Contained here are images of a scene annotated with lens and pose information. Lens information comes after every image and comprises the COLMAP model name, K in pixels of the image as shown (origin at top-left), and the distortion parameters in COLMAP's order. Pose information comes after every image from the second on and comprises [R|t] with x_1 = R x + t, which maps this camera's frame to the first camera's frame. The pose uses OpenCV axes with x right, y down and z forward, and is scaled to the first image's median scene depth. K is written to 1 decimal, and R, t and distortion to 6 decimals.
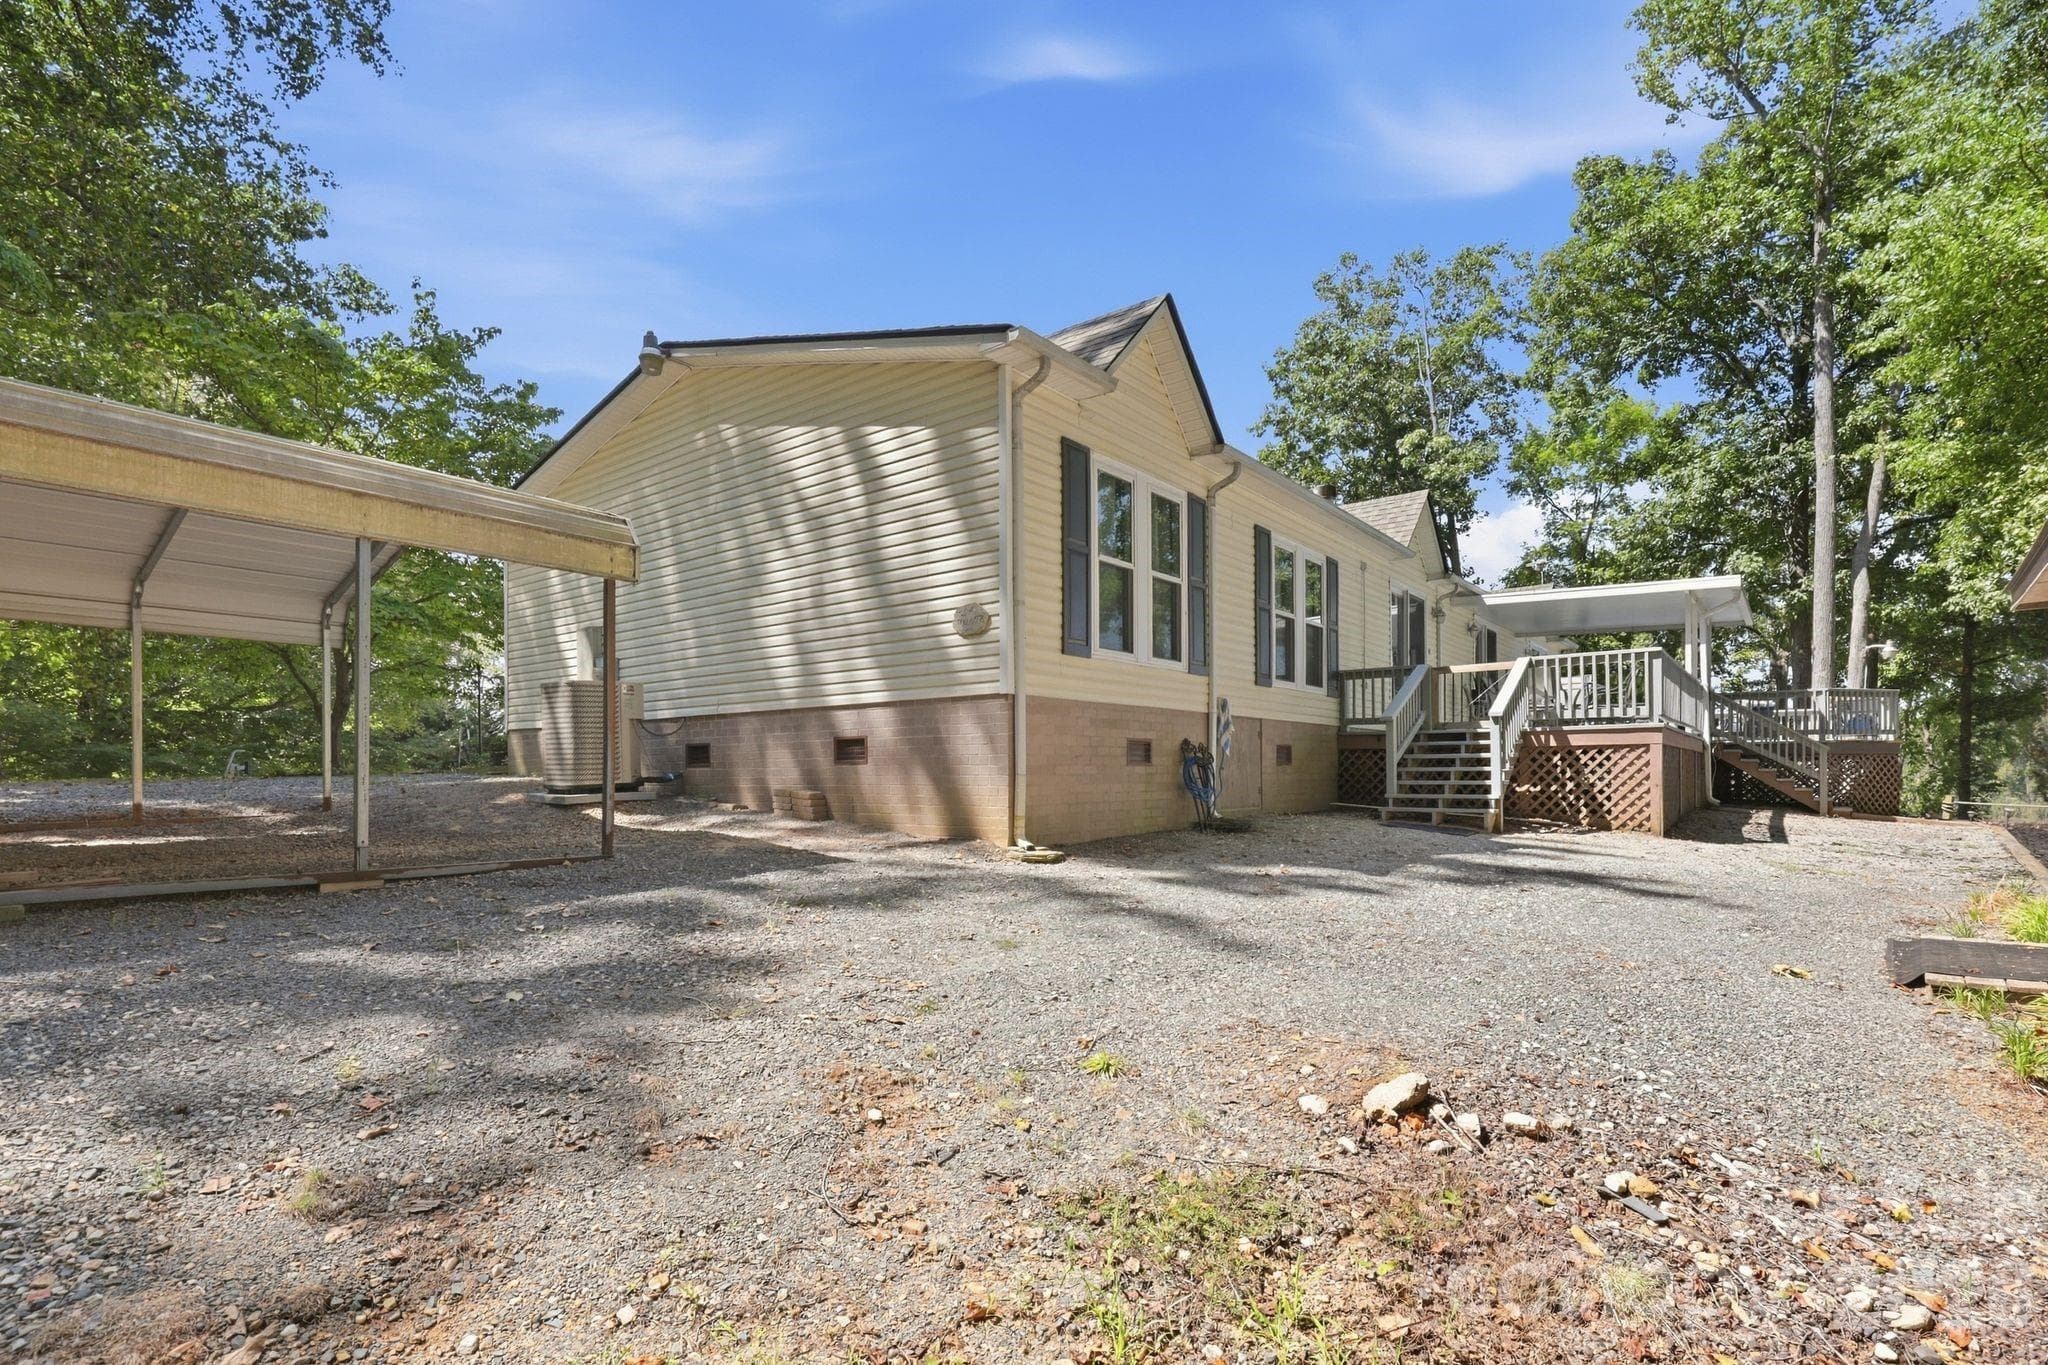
lens RADIAL K [[999.7, 0, 1030.1], [0, 999.7, 793.0], [0, 0, 1]] dist [-0.001034, -0.000481]
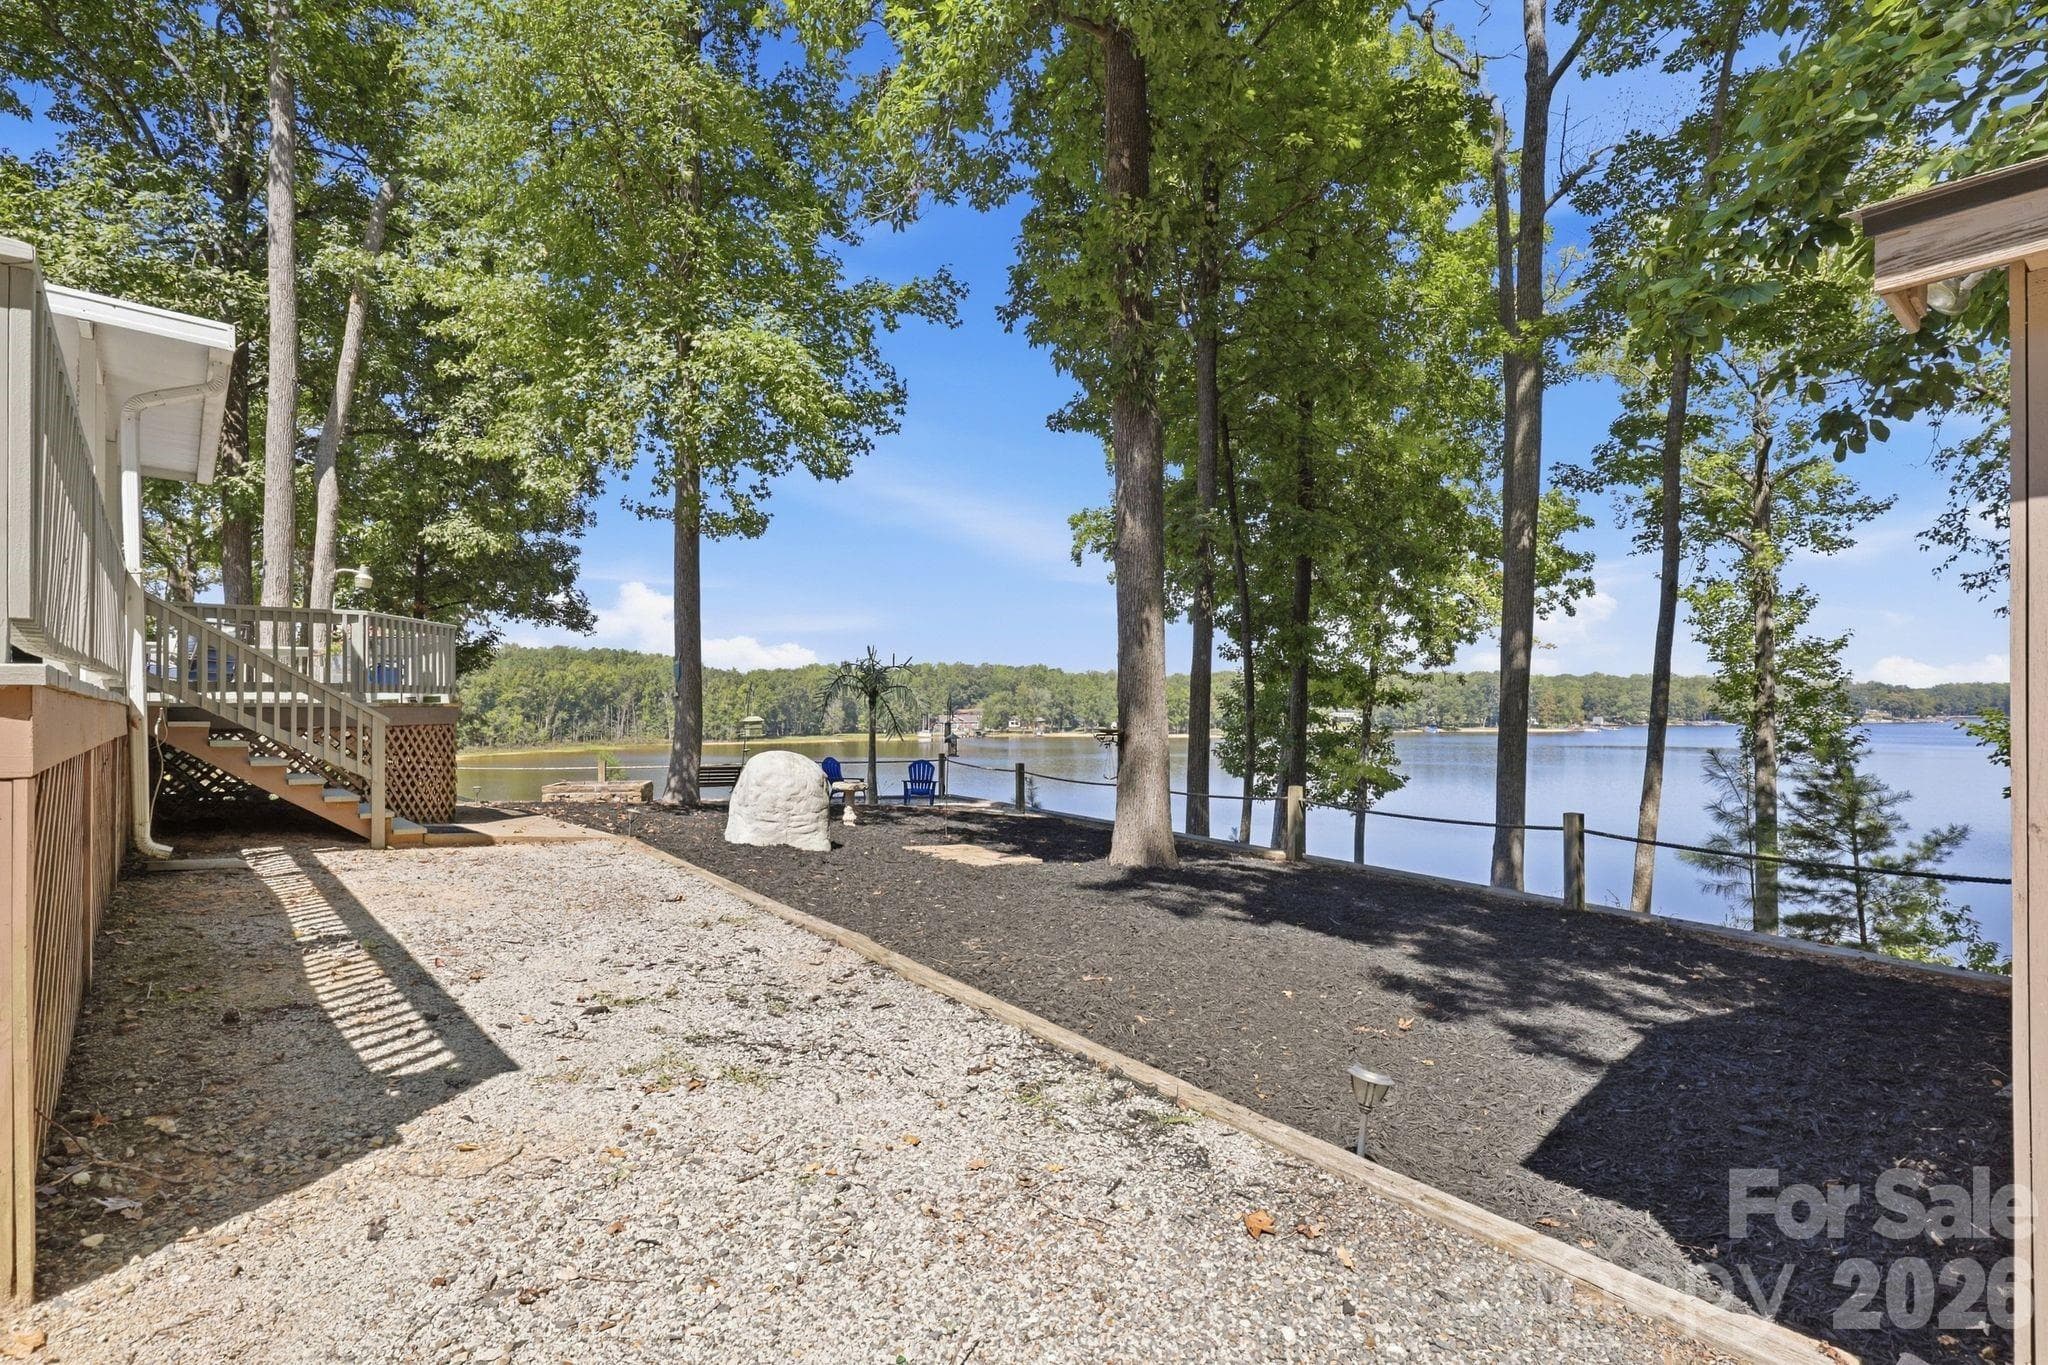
lens RADIAL K [[949.2, 0, 1056.7], [0, 949.2, 701.1], [0, 0, 1]] dist [-0.000352, -0.000513]
pose [[0.165433, 0.012652, 0.986140, 0.481738], [0.019277, 0.999685, -0.016060, -0.053664], [-0.986033, 0.021667, 0.165137, 0.761860]]
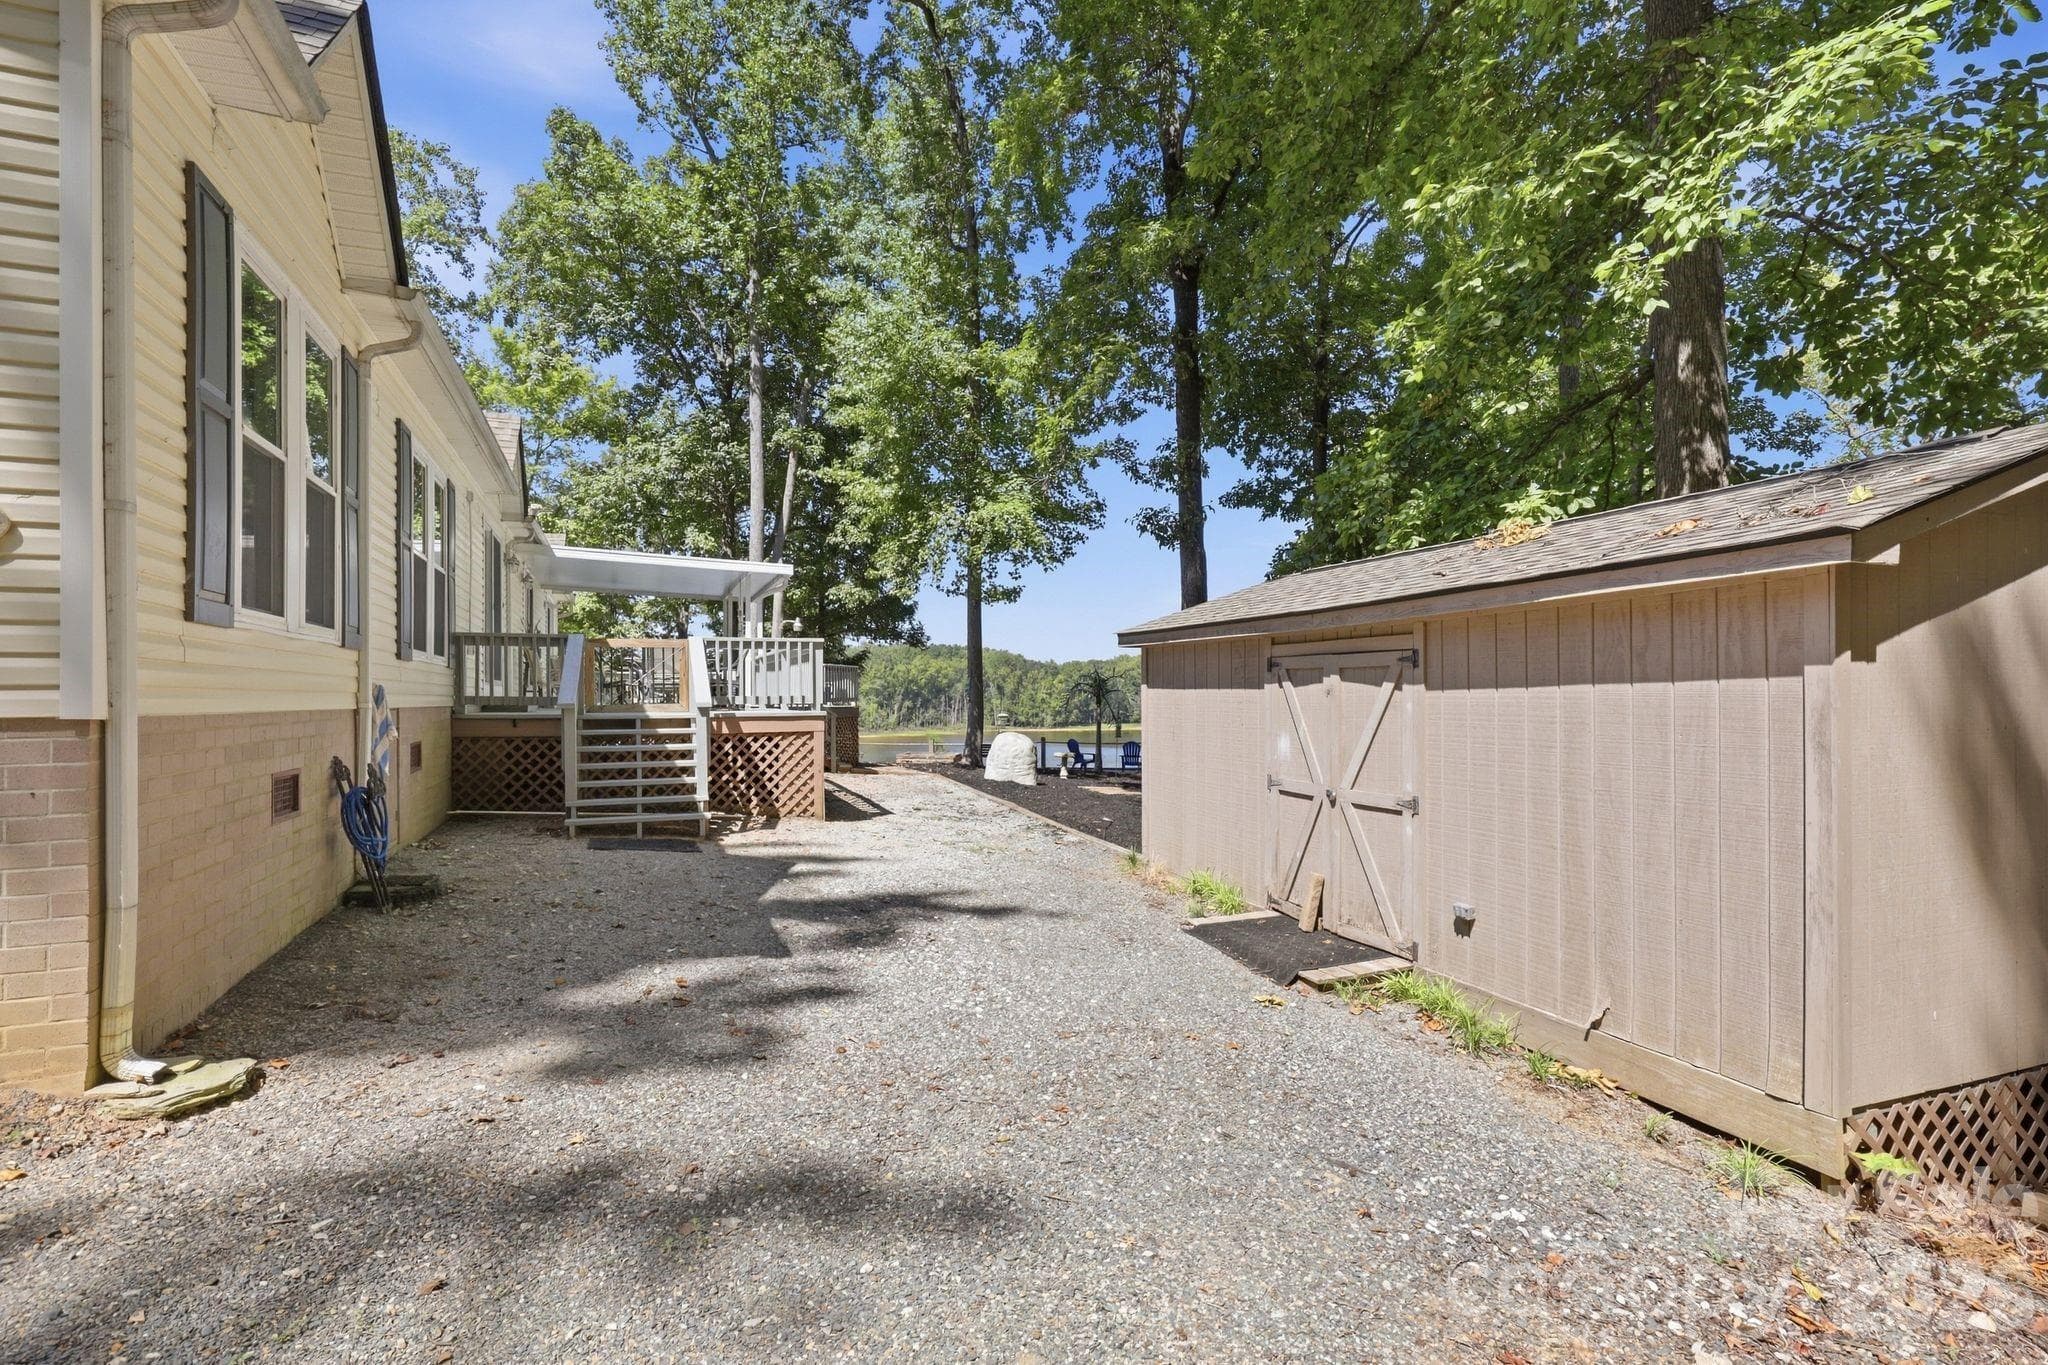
lens RADIAL K [[949.2, 0, 1056.7], [0, 949.2, 701.1], [0, 0, 1]] dist [-0.000352, -0.000513]
pose [[0.471445, 0.000697, 0.881895, -0.119524], [0.016595, 0.999816, -0.009662, -0.064451], [-0.881739, 0.019190, 0.471347, 0.307290]]
